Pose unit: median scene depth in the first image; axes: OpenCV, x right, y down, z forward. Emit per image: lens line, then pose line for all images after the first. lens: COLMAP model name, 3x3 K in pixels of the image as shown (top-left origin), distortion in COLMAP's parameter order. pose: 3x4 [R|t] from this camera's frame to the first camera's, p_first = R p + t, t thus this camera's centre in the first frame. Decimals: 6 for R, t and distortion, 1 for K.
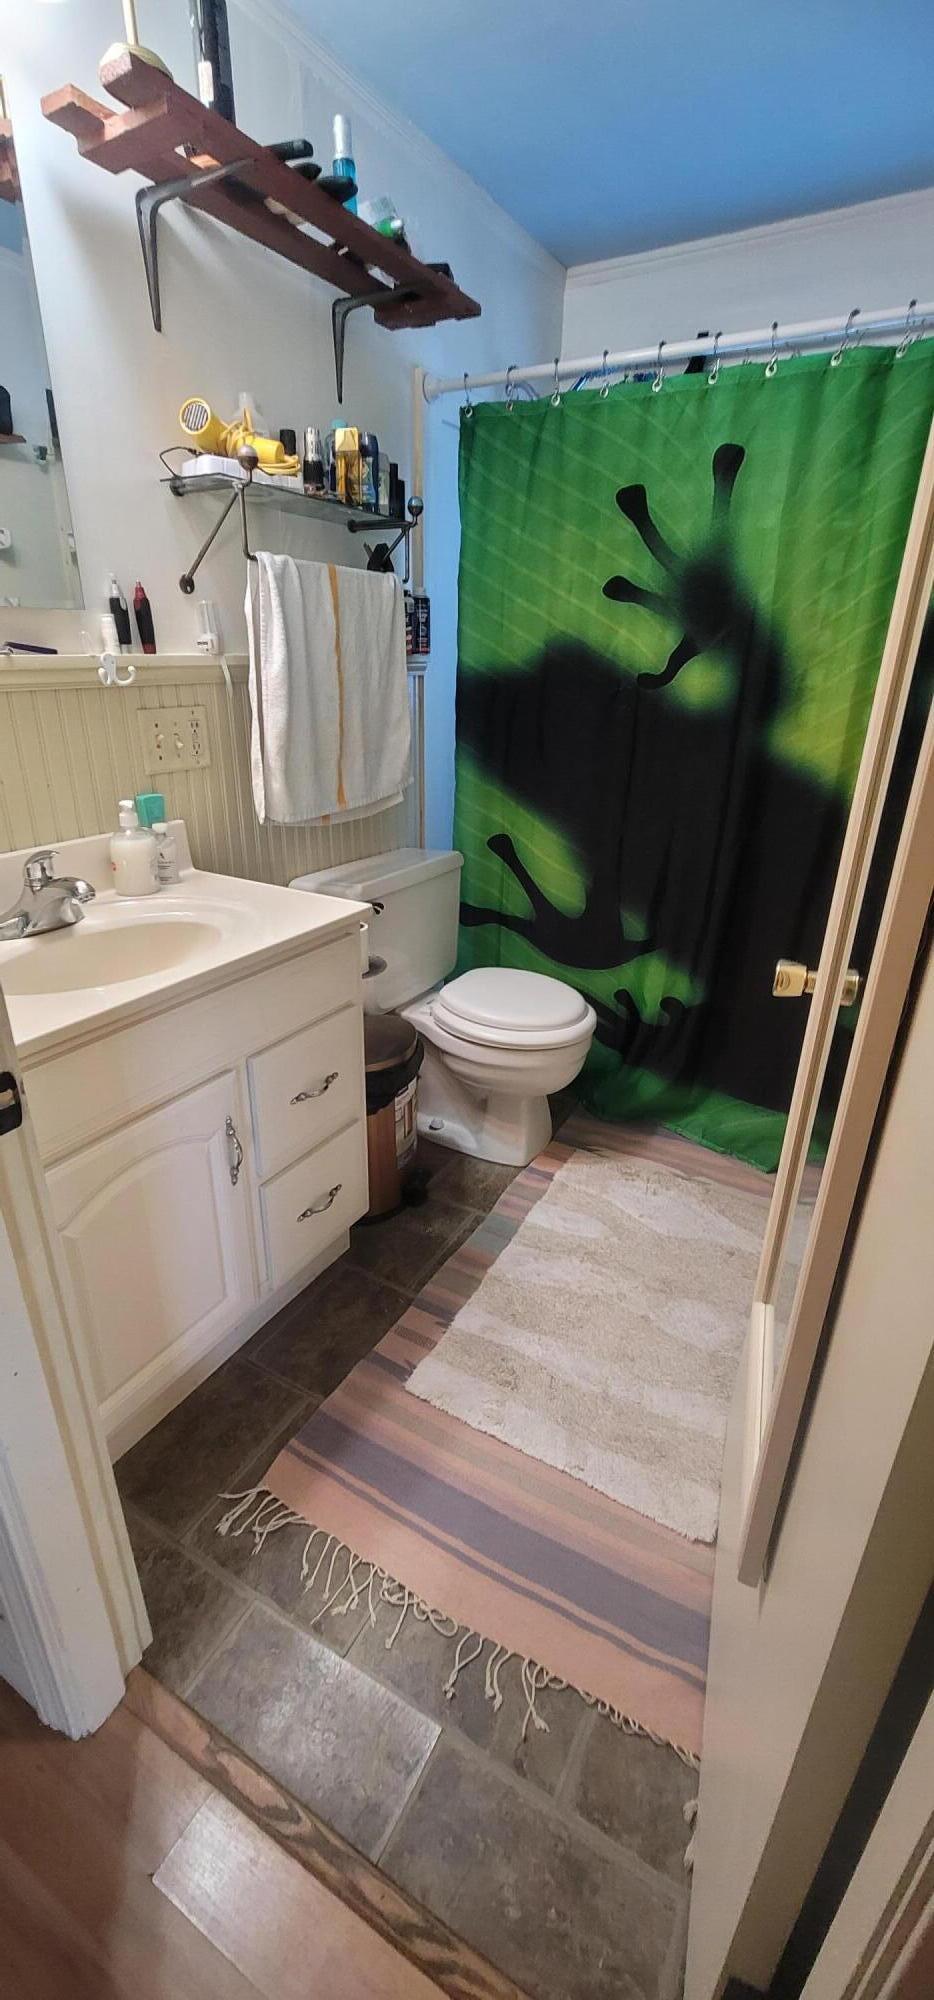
lens RADIAL K [[818.6, 0, 468.1], [0, 818.6, 1002.6], [0, 0, 1]] dist [-0.004018, 0.002527]
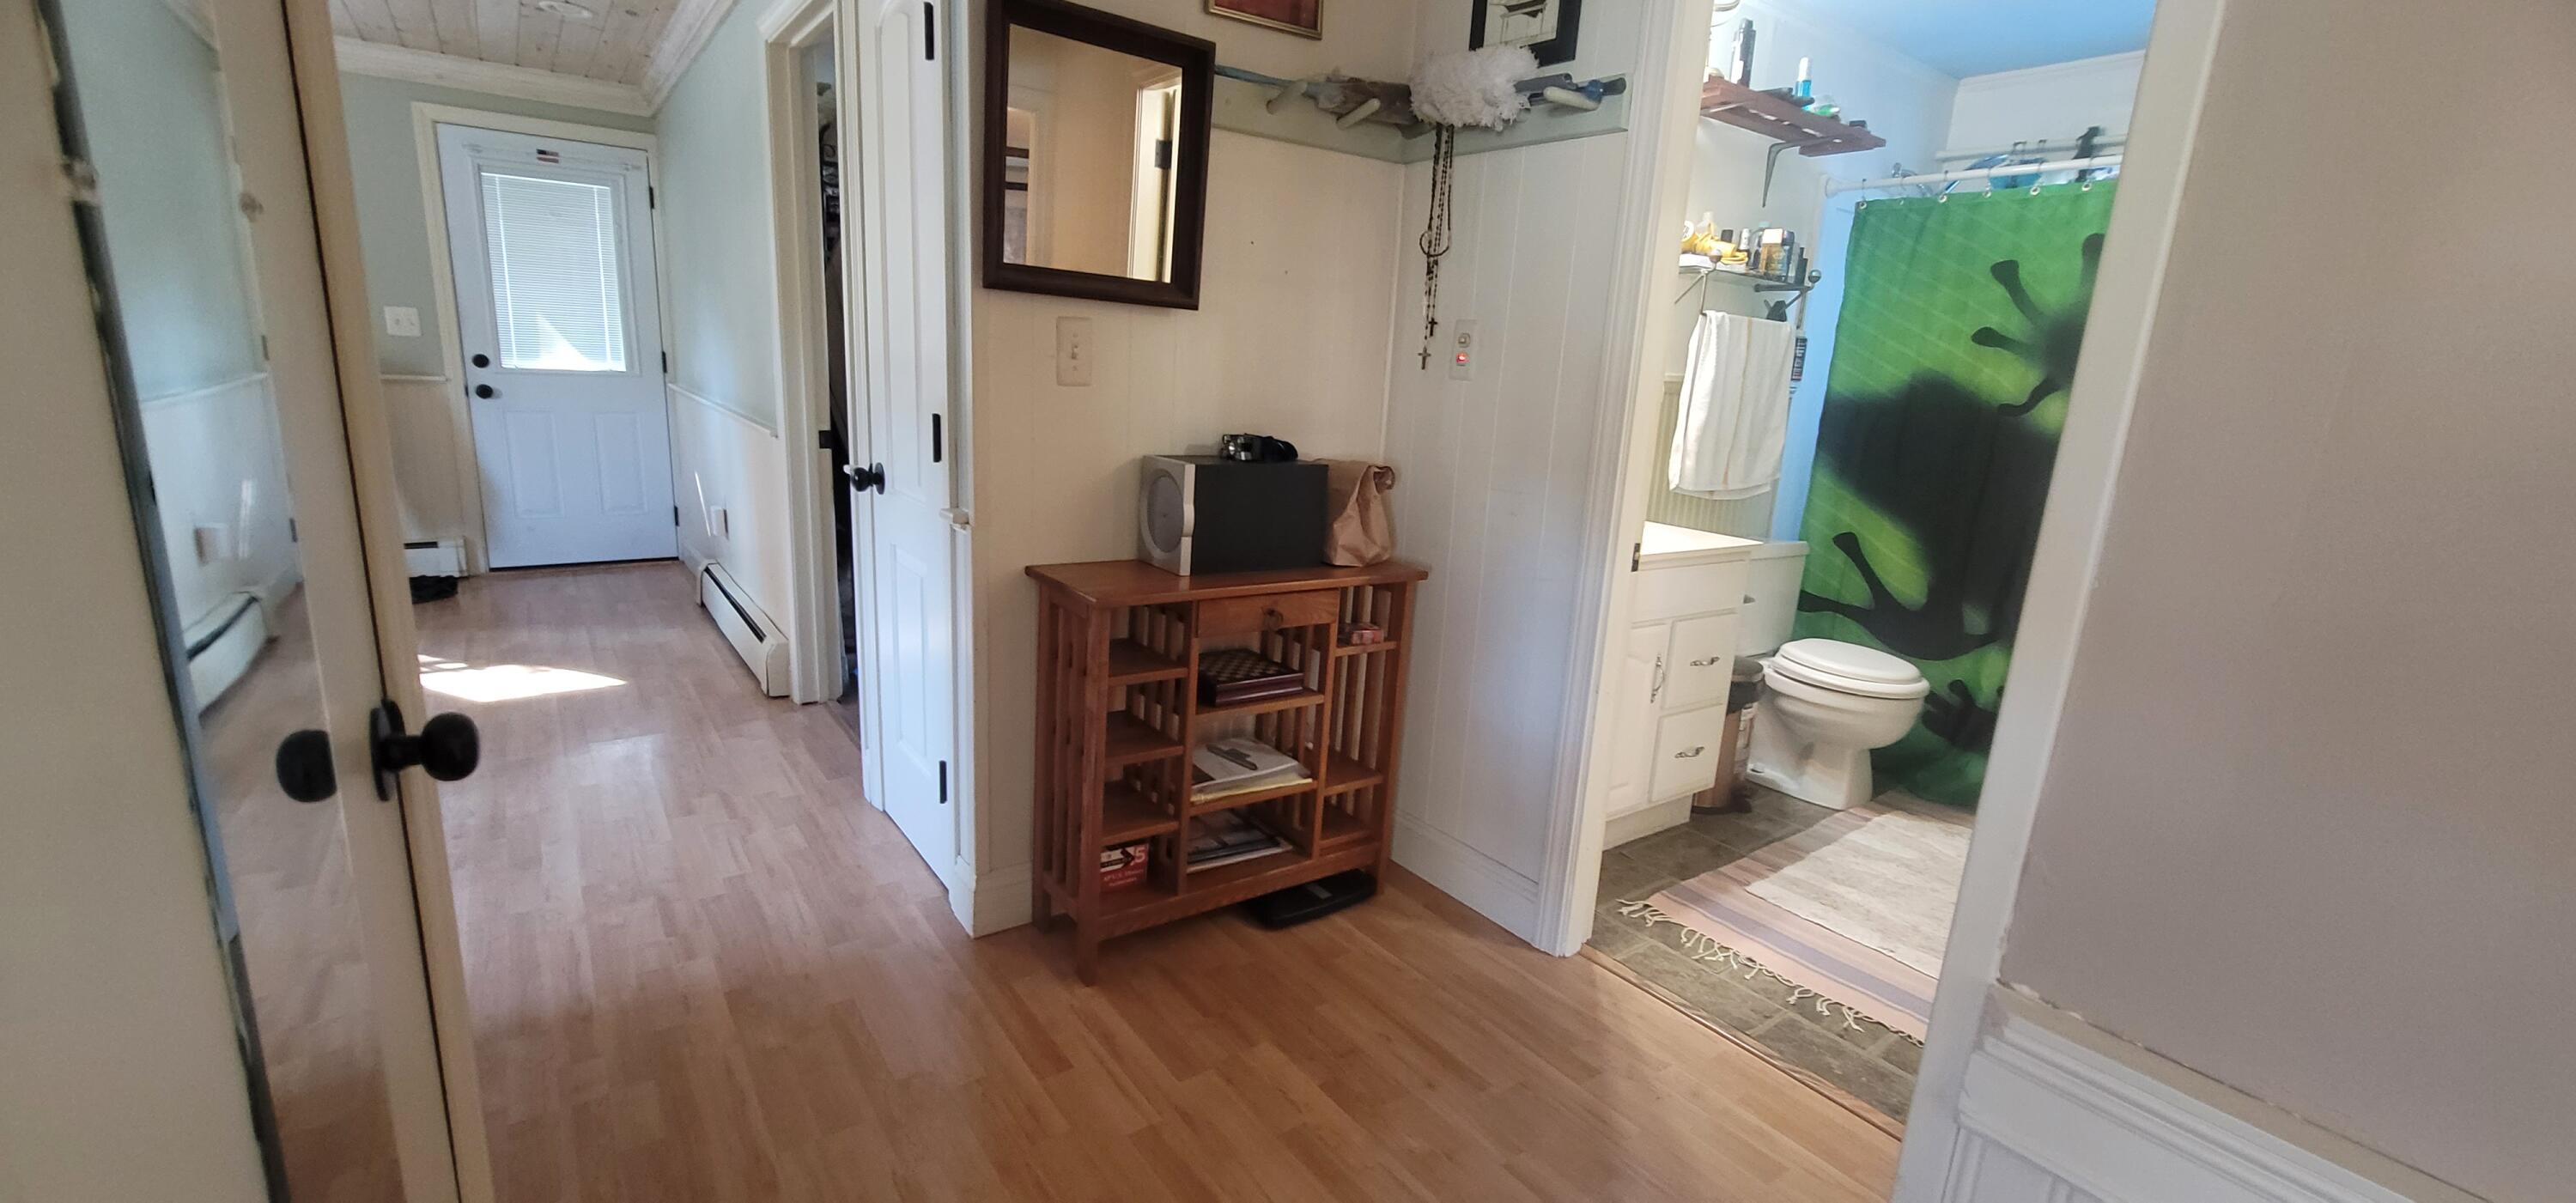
lens RADIAL K [[1054.4, 0, 1291.5], [0, 1054.4, 609.9], [0, 0, 1]] dist [-0.004018, 0.002527]
pose [[0.917479, 0.121200, -0.378870, -0.128903], [-0.190908, 0.969755, -0.152085, 0.344153], [0.348978, 0.211864, 0.912868, -0.747837]]
